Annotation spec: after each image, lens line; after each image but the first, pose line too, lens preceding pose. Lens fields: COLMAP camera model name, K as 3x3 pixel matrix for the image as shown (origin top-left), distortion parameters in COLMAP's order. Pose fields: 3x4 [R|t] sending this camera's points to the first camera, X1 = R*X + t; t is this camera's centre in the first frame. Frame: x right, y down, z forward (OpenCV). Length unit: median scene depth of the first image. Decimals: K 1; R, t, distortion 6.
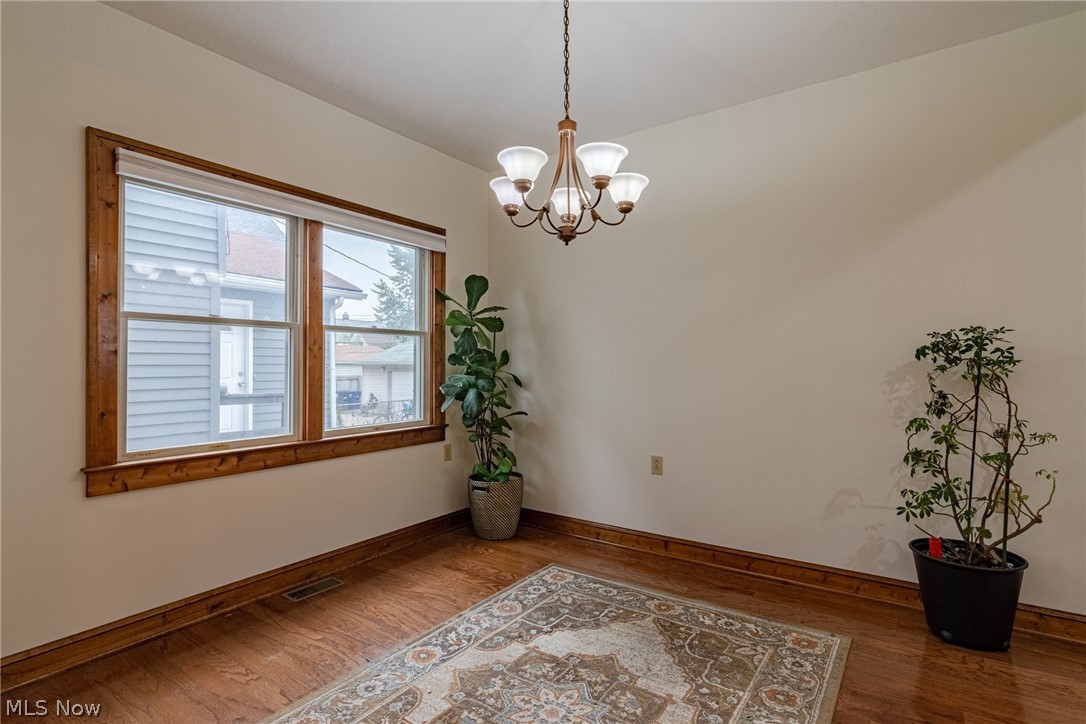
lens RADIAL K [[531.5, 0, 546.7], [0, 531.5, 365.2], [0, 0, 1]] dist [-0.009409, 0.004082]
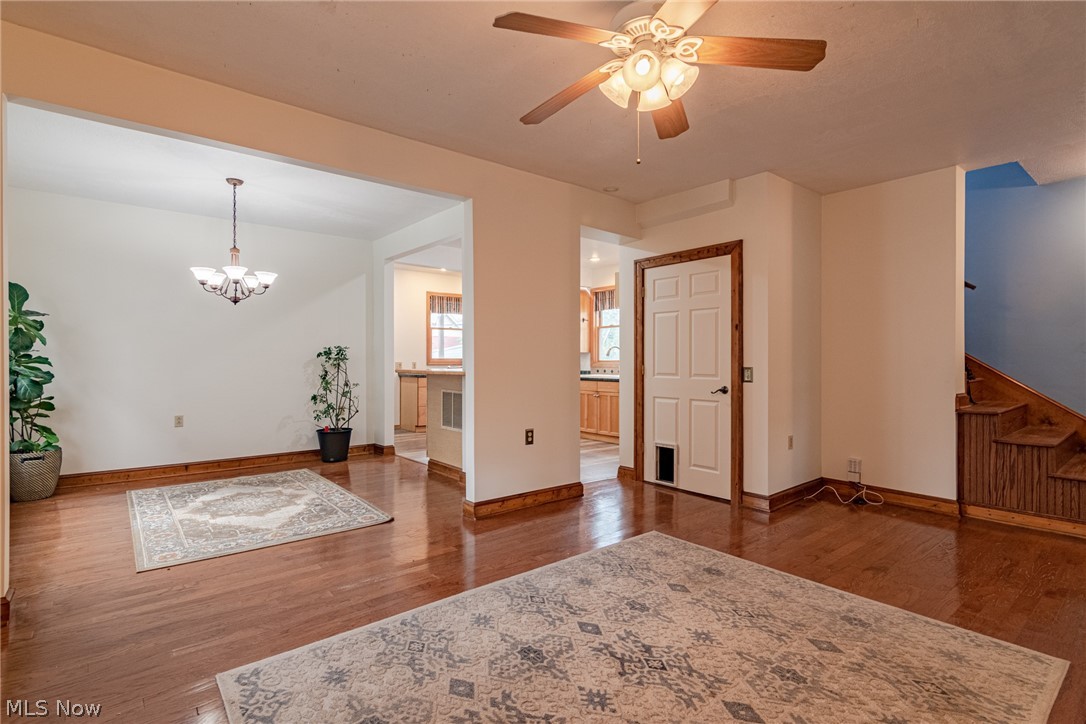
lens RADIAL K [[531.5, 0, 534.0], [0, 531.5, 358.4], [0, 0, 1]] dist [-0.009409, 0.004082]
pose [[0.276051, 0.005942, 0.961125, -1.323167], [-0.000460, 0.999982, -0.006050, 0.006646], [-0.961143, 0.001228, 0.276048, -0.619295]]
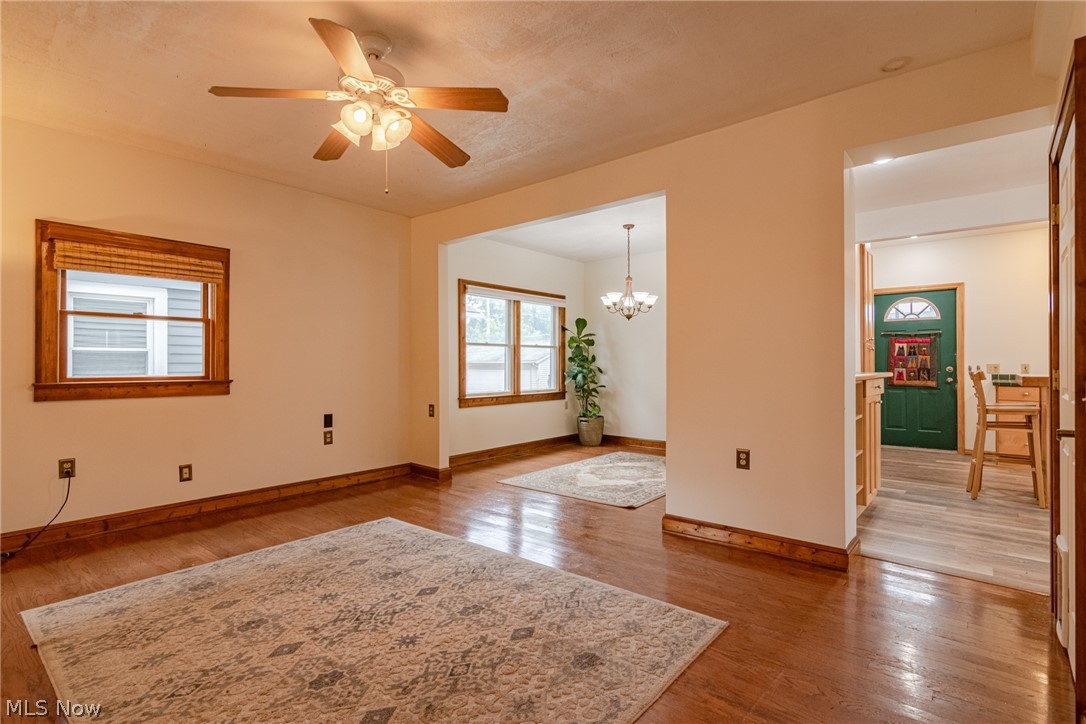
lens RADIAL K [[531.5, 0, 538.5], [0, 531.5, 360.6], [0, 0, 1]] dist [-0.009409, 0.004082]
pose [[0.994752, -0.002448, -0.102289, -0.119747], [0.001817, 0.999979, -0.006261, 0.007595], [0.102302, 0.006042, 0.994735, -1.475441]]
